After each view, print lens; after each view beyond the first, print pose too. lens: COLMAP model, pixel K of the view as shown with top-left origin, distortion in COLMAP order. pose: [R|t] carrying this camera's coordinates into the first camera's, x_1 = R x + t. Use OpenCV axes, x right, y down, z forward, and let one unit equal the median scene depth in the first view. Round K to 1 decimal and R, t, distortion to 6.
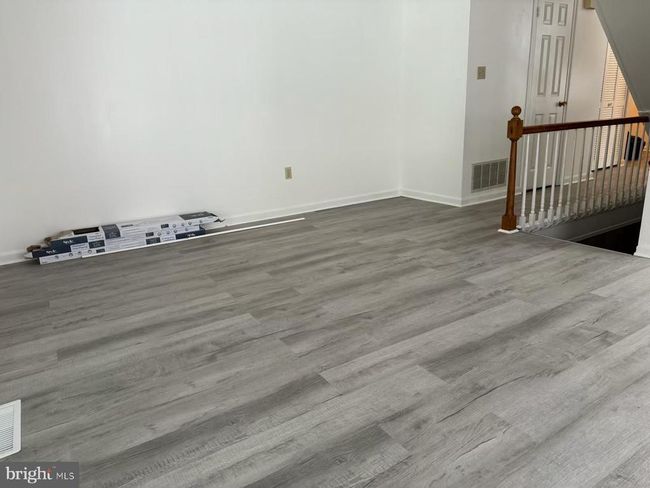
lens RADIAL K [[459.1, 0, 319.0], [0, 459.1, 240.4], [0, 0, 1]] dist [0.061723, -0.077564]
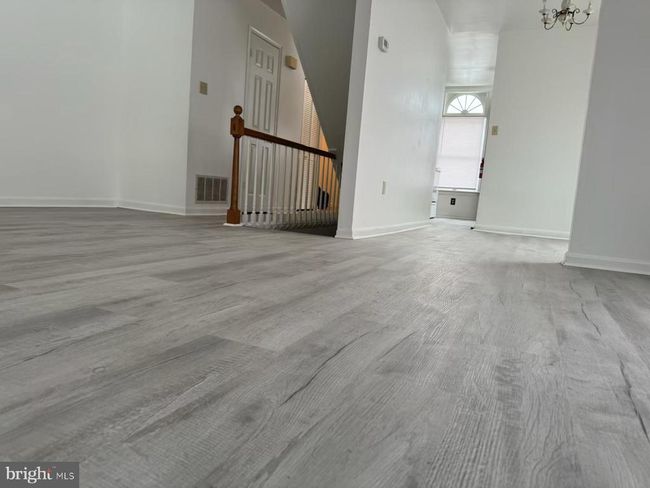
lens RADIAL K [[459.1, 0, 324.8], [0, 459.1, 245.6], [0, 0, 1]] dist [0.061723, -0.077564]
pose [[0.823002, 0.042556, 0.566443, 0.000651], [0.044727, 0.989239, -0.139304, 0.200511], [-0.566275, 0.139983, 0.812242, 0.072516]]
